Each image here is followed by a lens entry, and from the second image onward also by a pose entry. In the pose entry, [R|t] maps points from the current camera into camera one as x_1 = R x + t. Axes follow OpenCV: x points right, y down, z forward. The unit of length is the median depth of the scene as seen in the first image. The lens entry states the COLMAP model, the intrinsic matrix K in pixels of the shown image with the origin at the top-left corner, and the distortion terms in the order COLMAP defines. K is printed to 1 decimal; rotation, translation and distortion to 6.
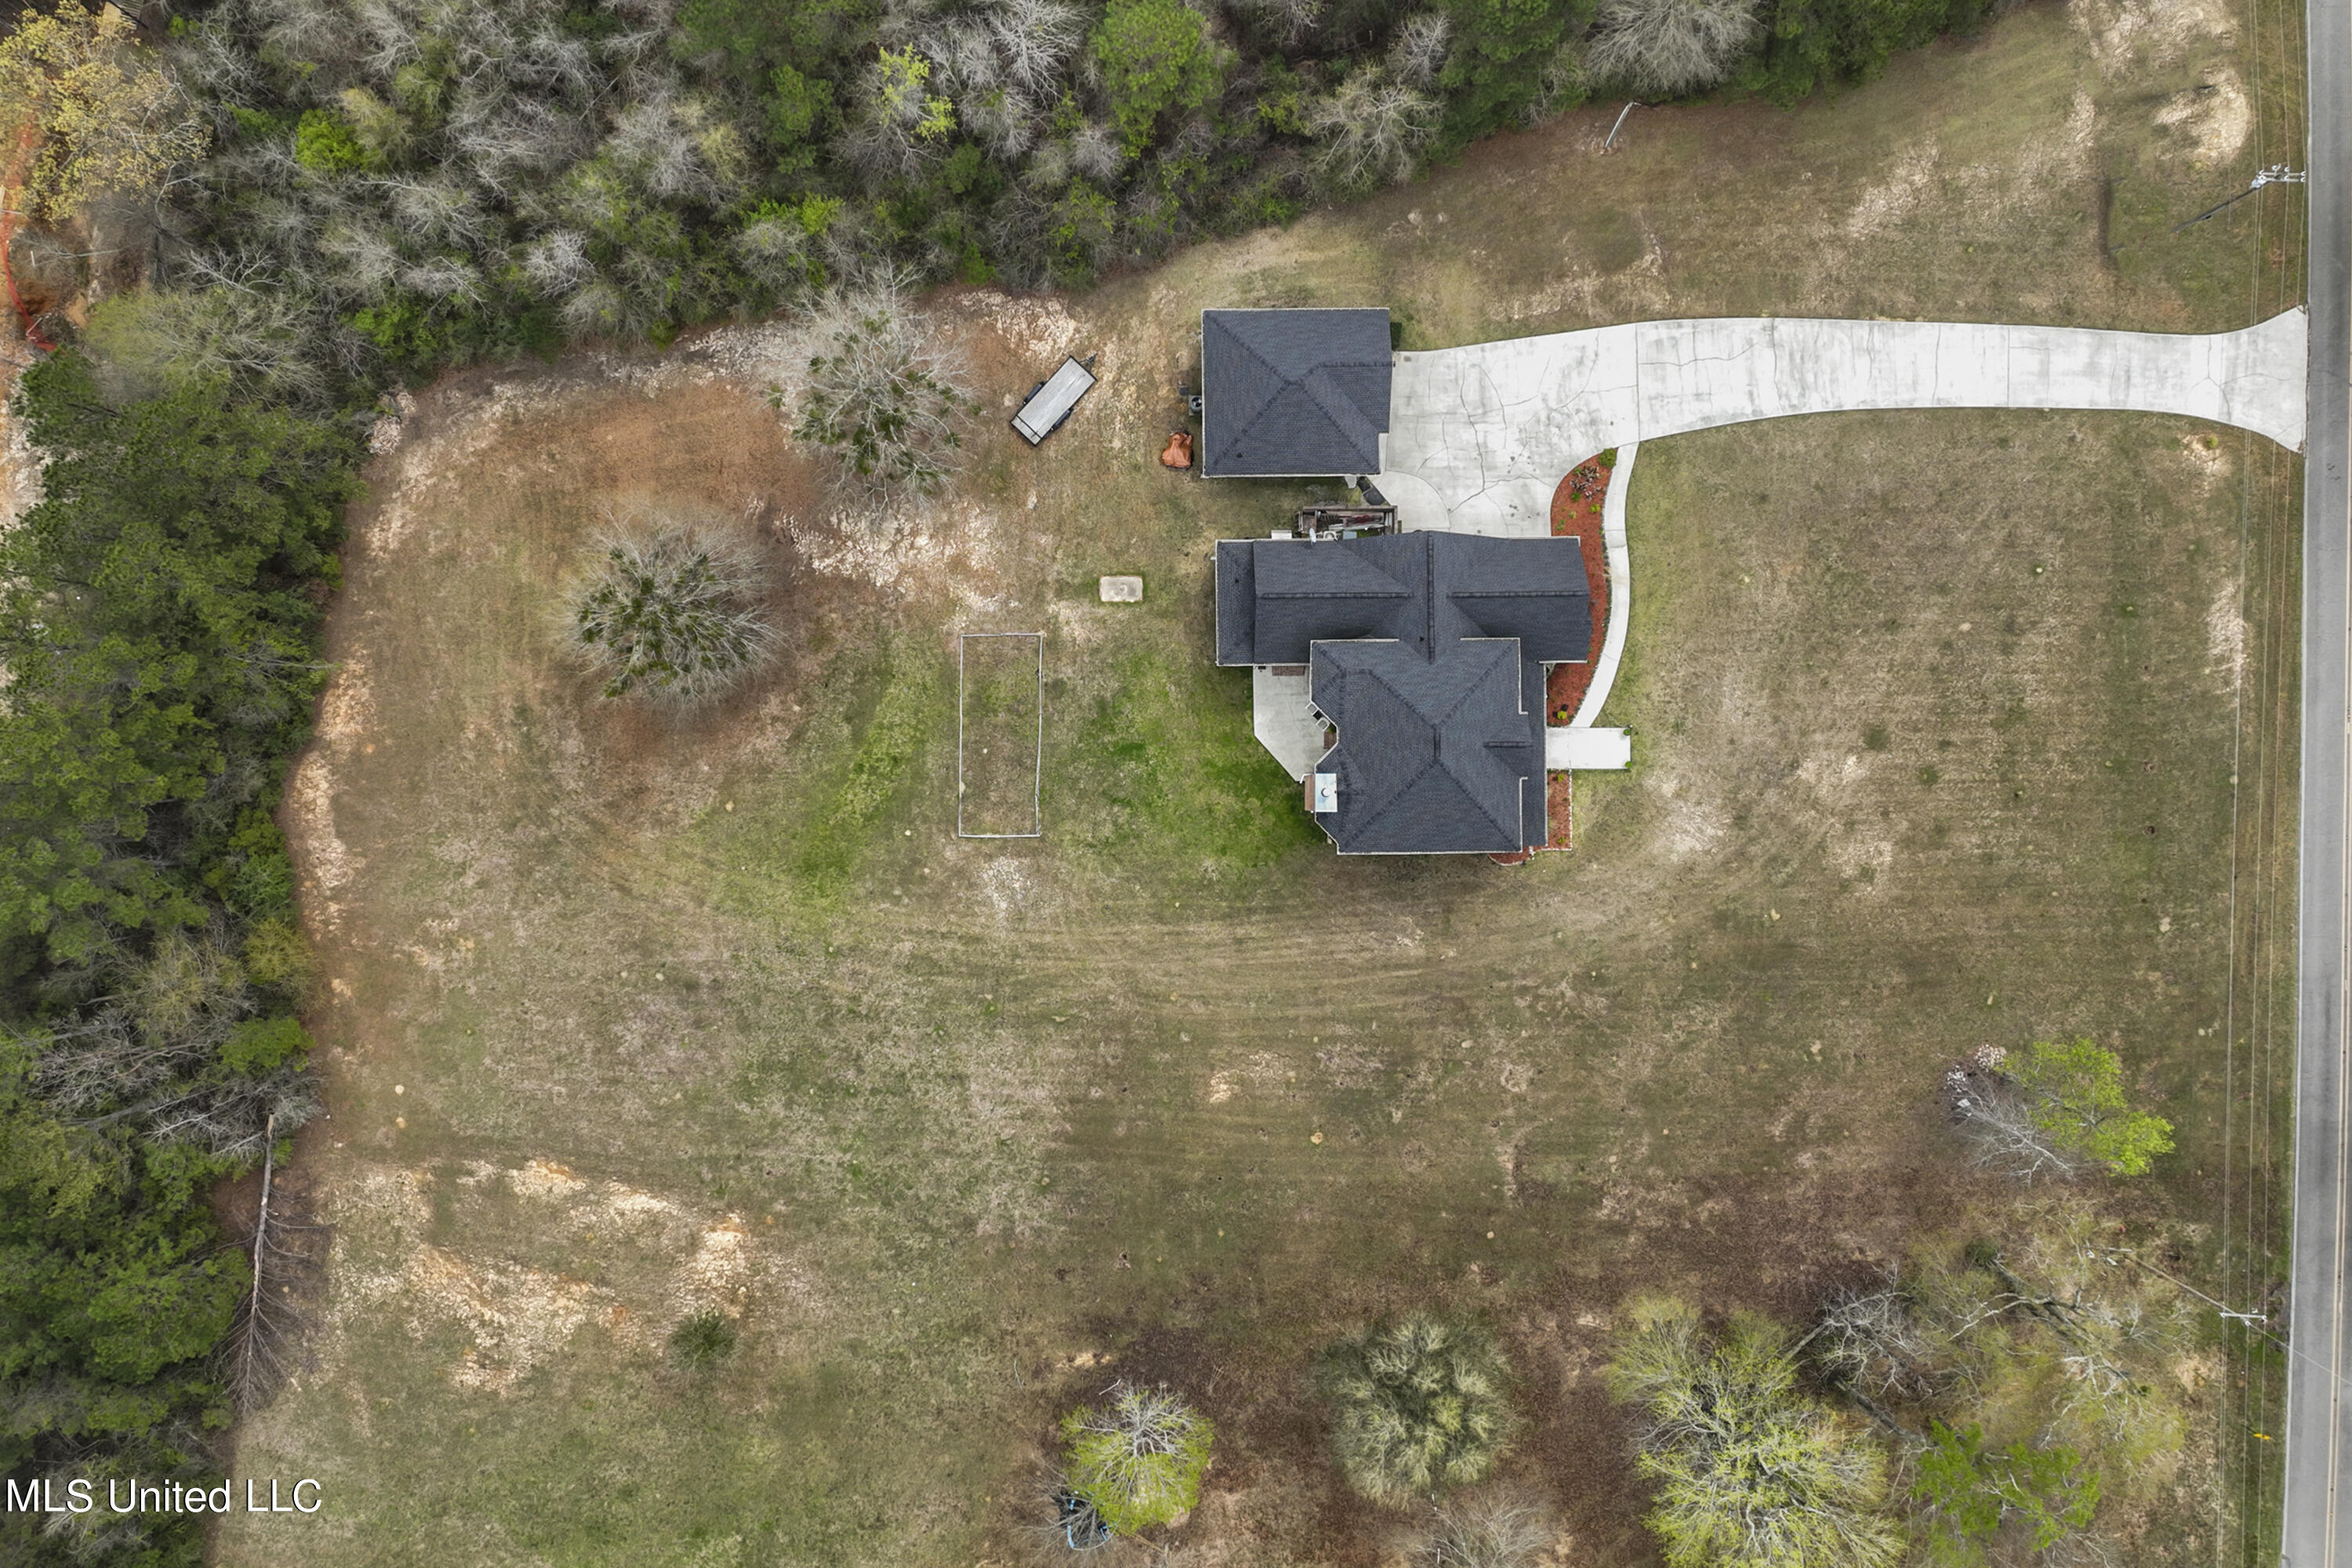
lens RADIAL K [[1955.5, 0, 1179.7], [0, 1955.5, 774.7], [0, 0, 1]] dist [0.009326, -0.005043]
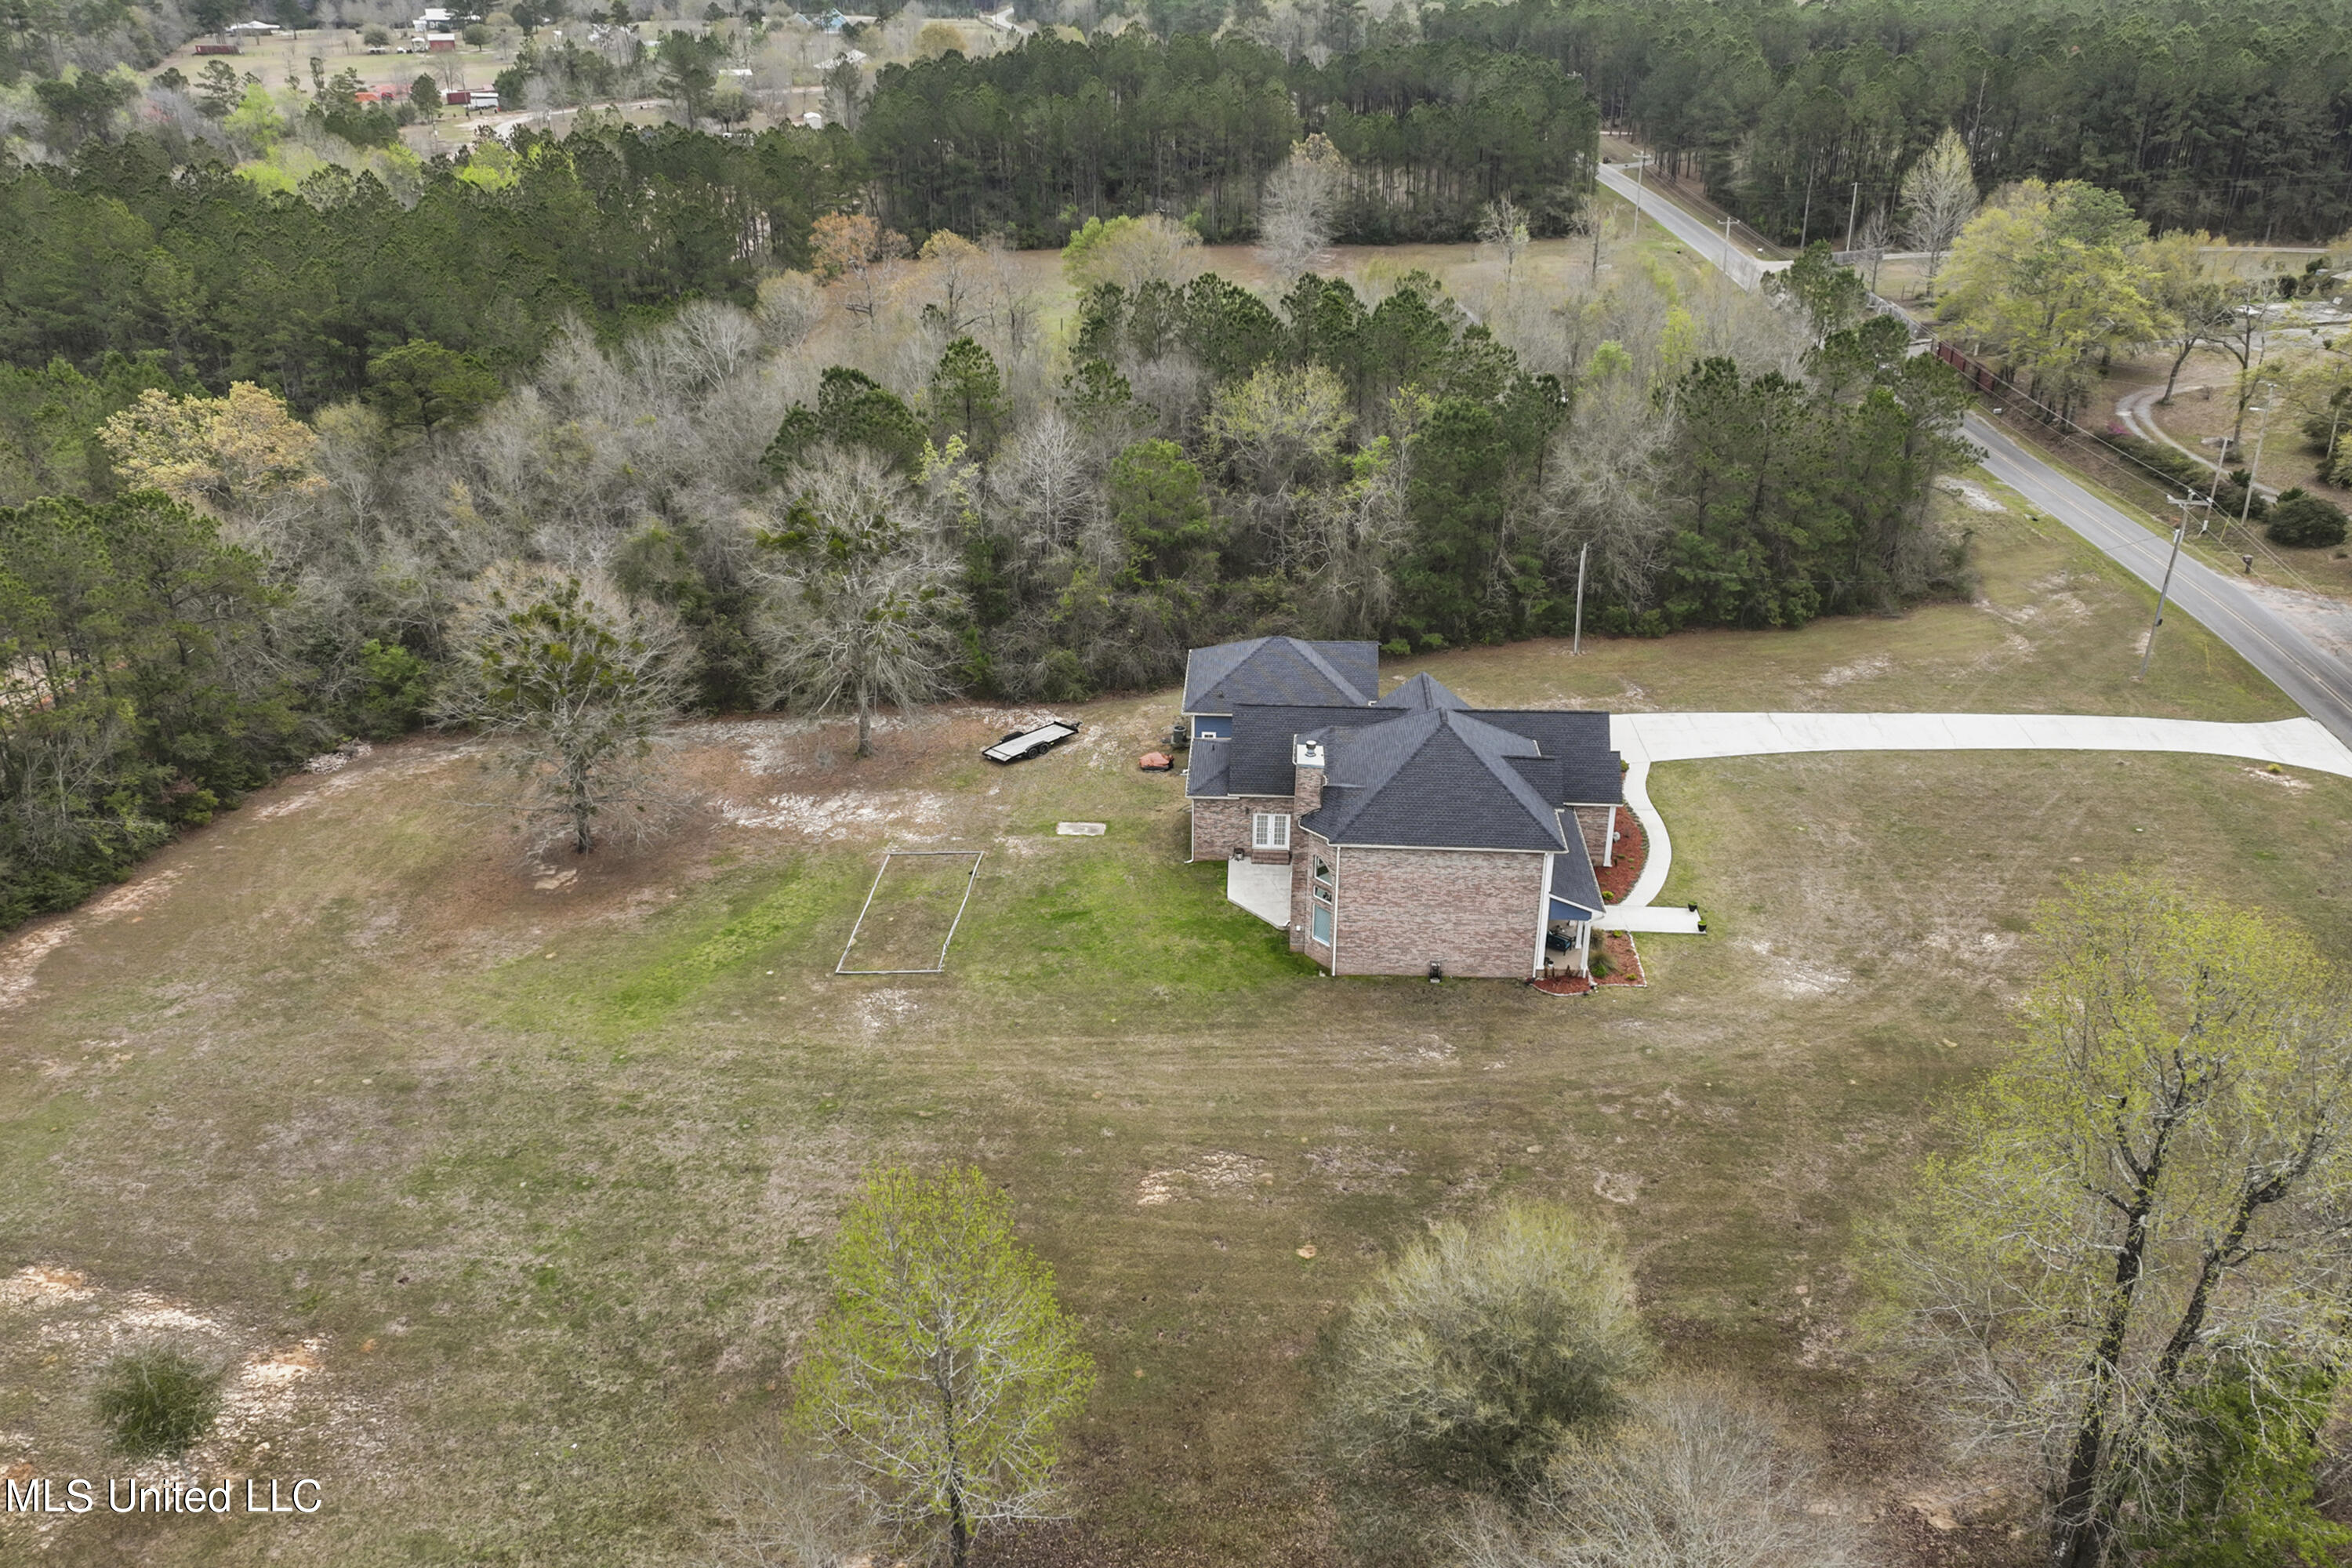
lens RADIAL K [[1955.5, 0, 1179.7], [0, 1955.5, 774.7], [0, 0, 1]] dist [0.009326, -0.005043]
pose [[0.998292, 0.036565, -0.045571, 0.052855], [-0.056845, 0.427537, -0.902209, 0.678501], [-0.013505, 0.903258, 0.428885, 0.602056]]
